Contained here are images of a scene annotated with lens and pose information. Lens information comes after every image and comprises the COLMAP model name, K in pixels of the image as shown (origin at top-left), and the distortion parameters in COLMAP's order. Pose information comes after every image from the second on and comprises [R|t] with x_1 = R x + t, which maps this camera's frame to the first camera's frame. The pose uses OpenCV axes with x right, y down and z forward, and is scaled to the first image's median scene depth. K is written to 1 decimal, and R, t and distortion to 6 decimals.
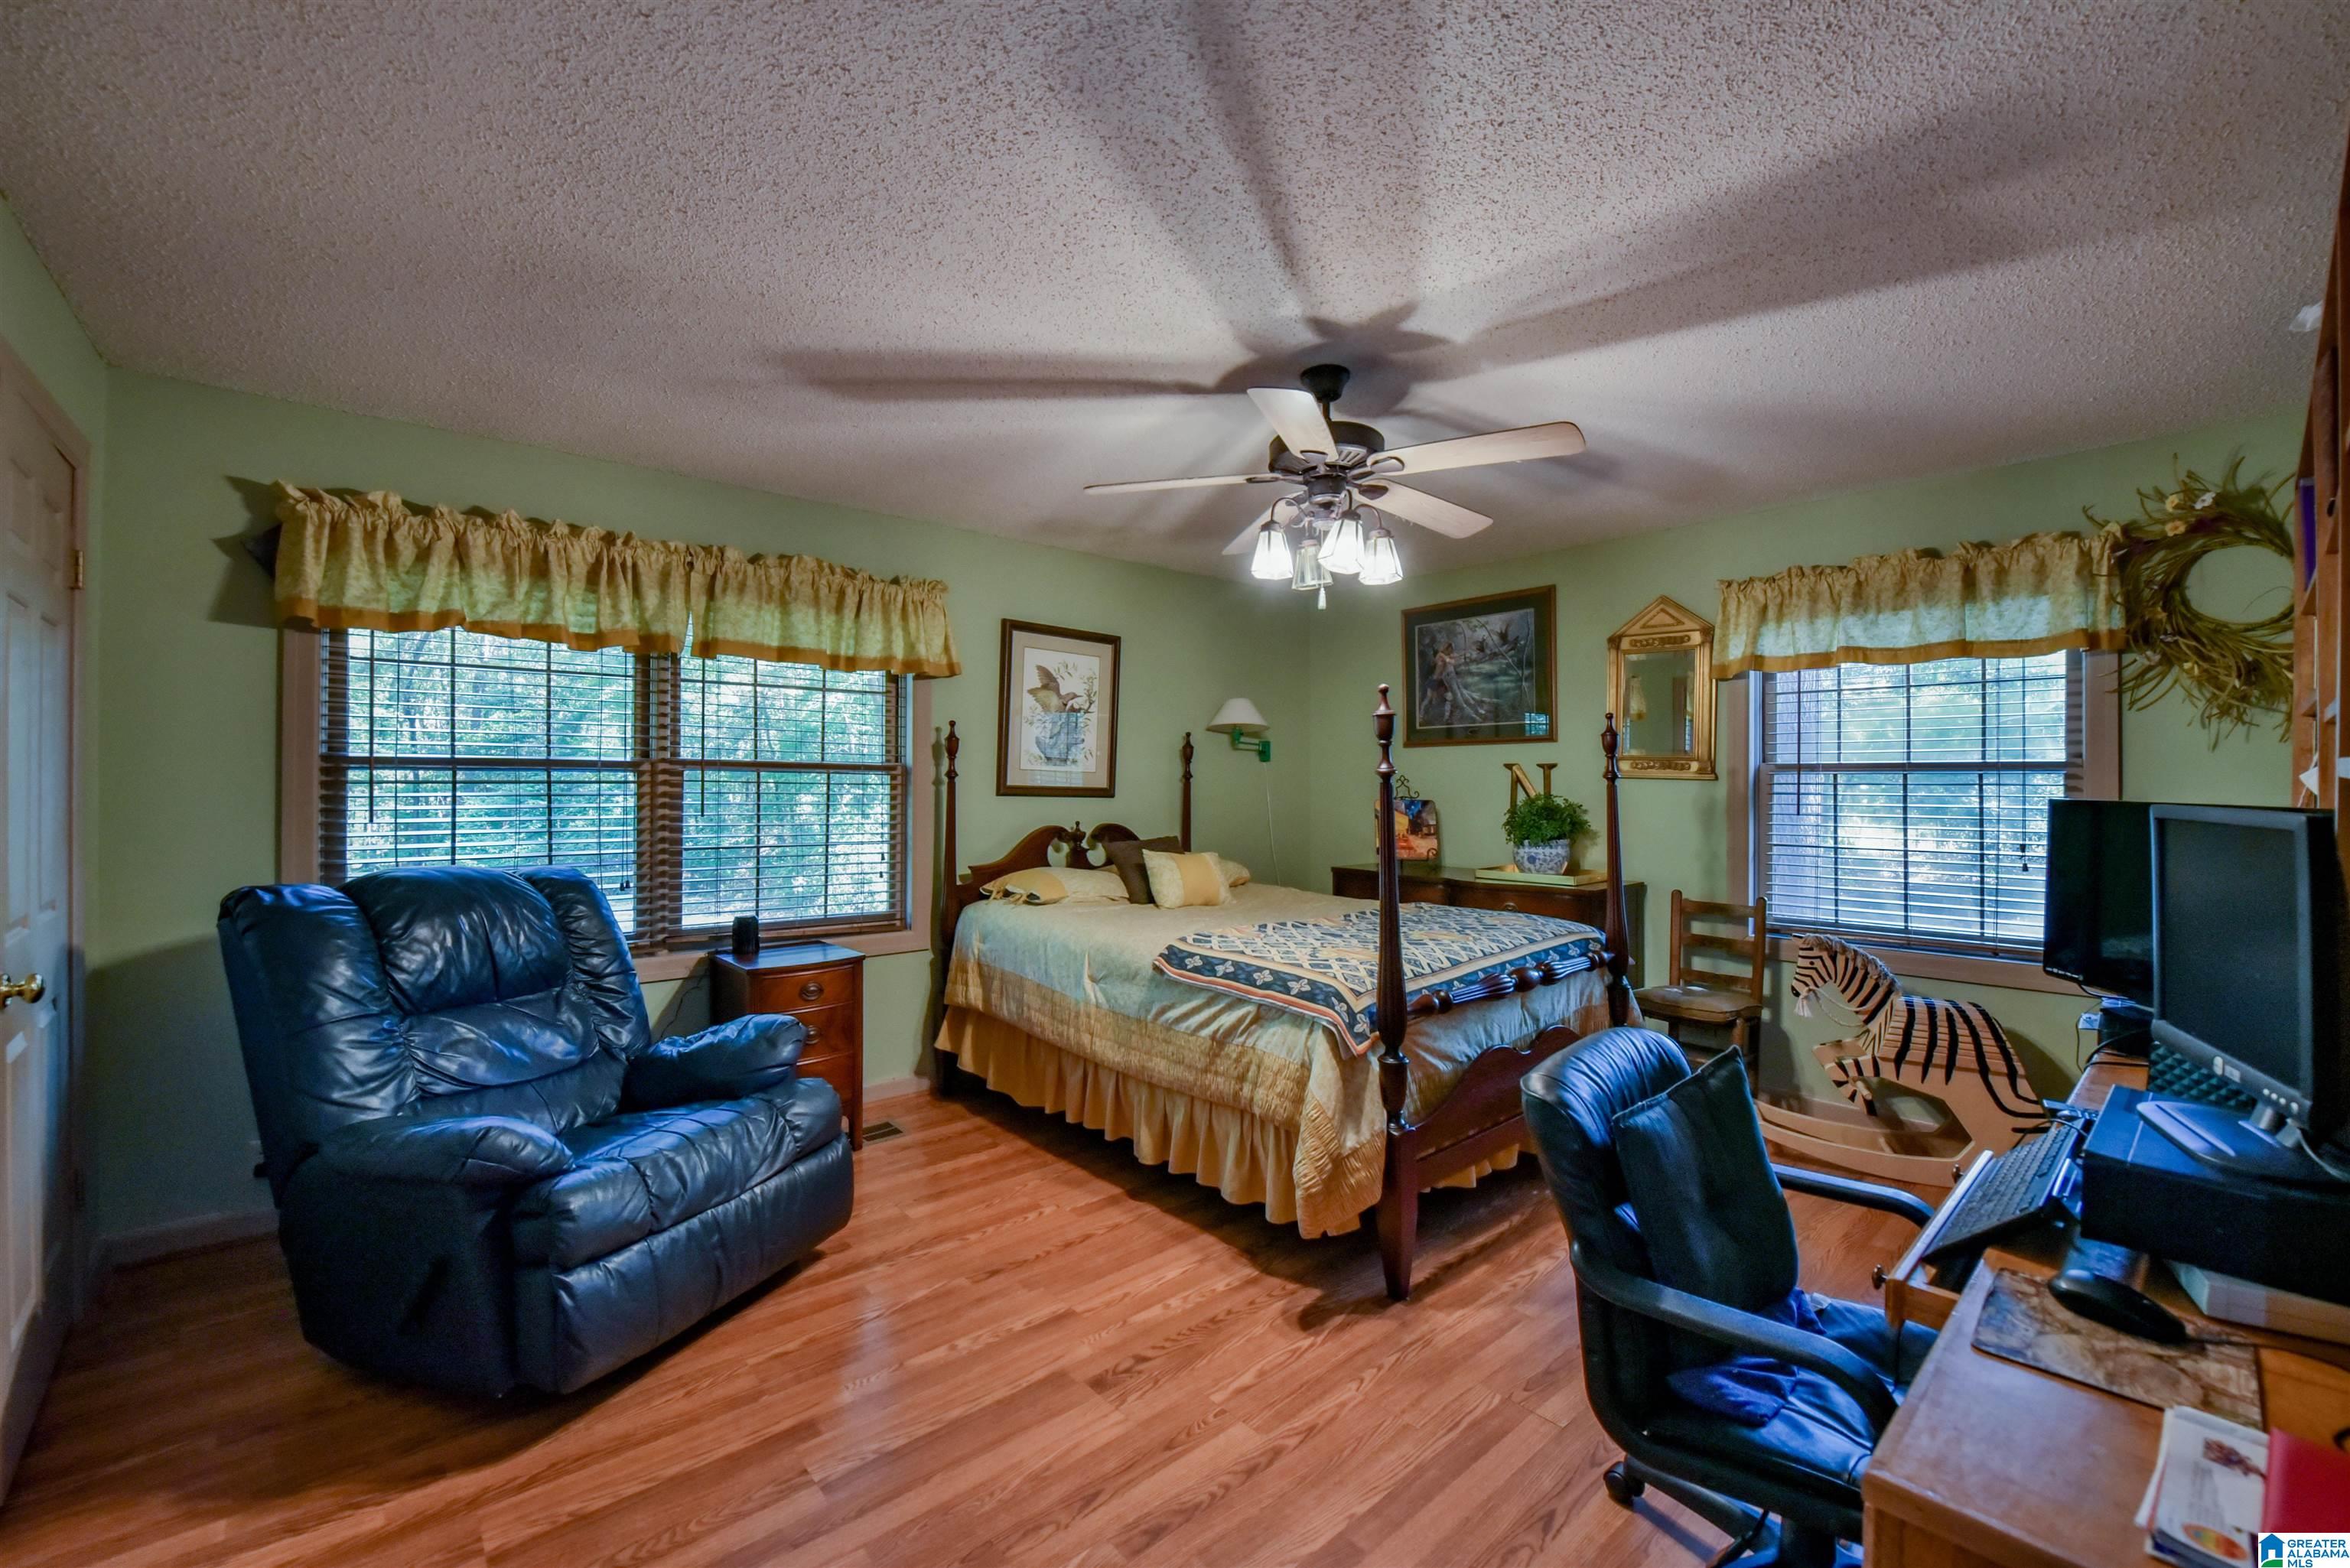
lens RADIAL K [[951.5, 0, 1169.8], [0, 951.5, 775.0], [0, 0, 1]] dist [-0.028237, -0.000002]
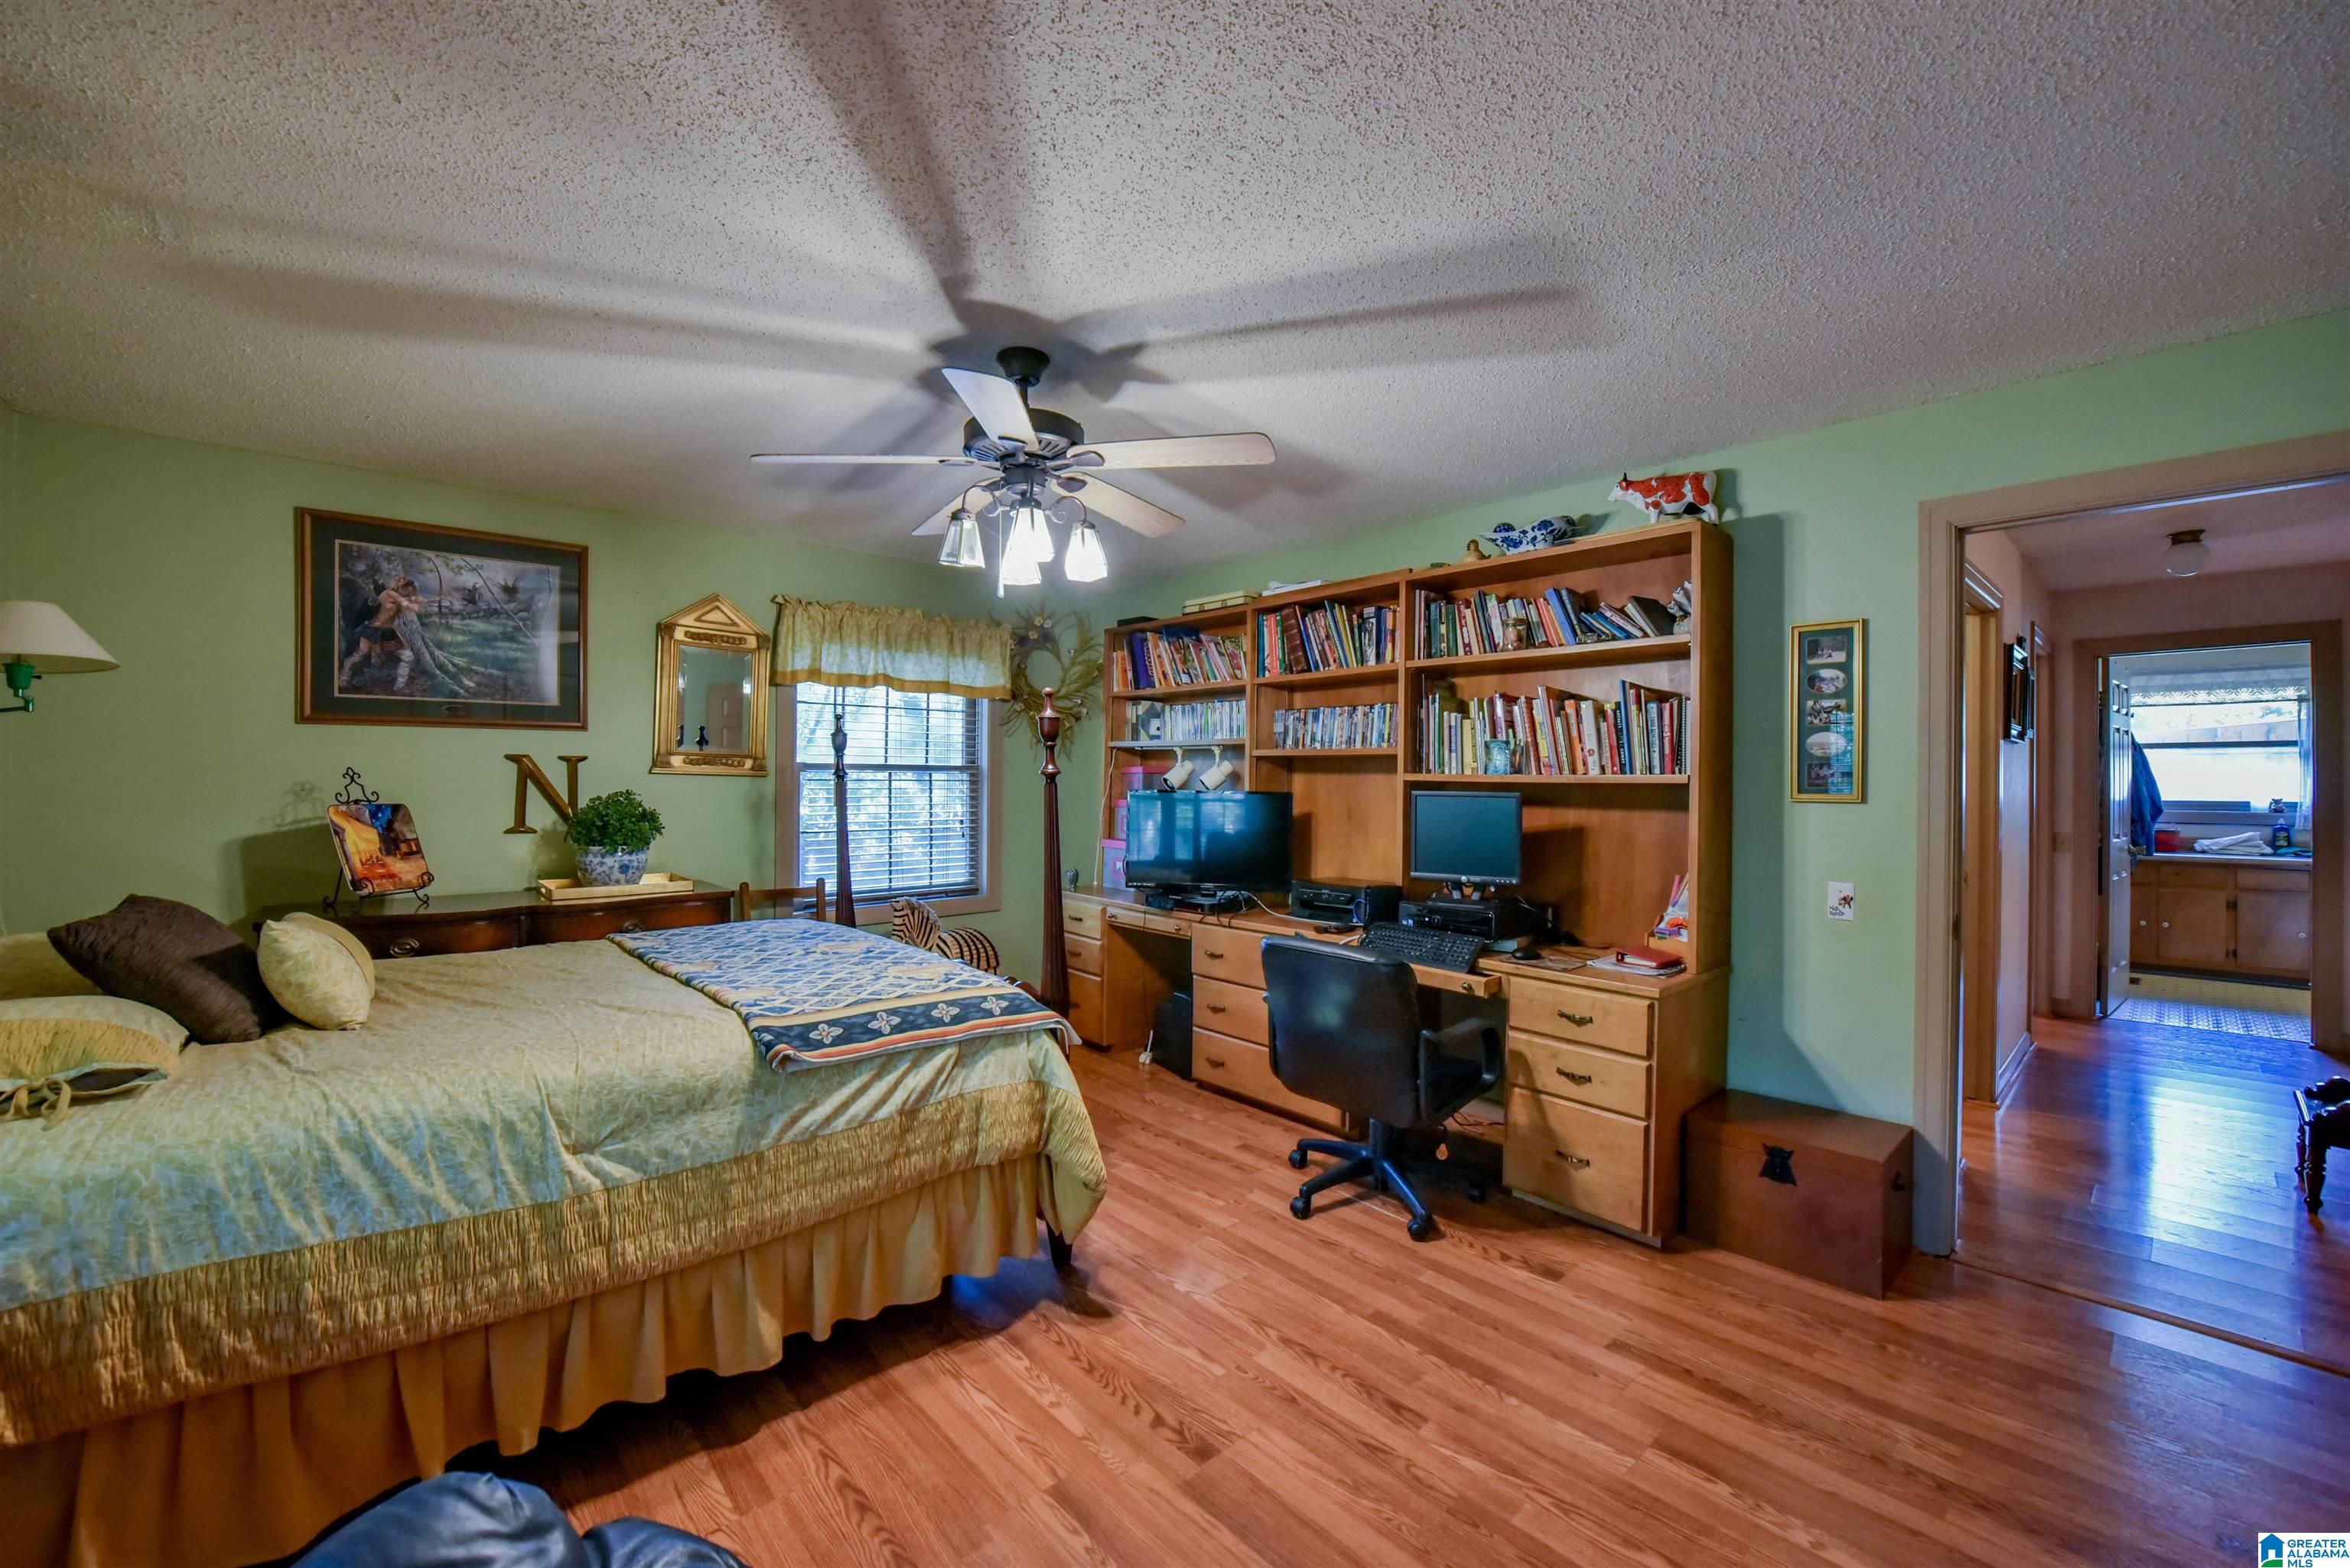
lens RADIAL K [[942.7, 0, 1178.3], [0, 942.7, 778.9], [0, 0, 1]] dist [-0.015401, -0.003080]
pose [[-0.031305, -0.001906, 0.999508, -0.704116], [-0.012579, 0.999920, 0.001513, 0.000177], [-0.999431, -0.012526, -0.031327, 0.770250]]
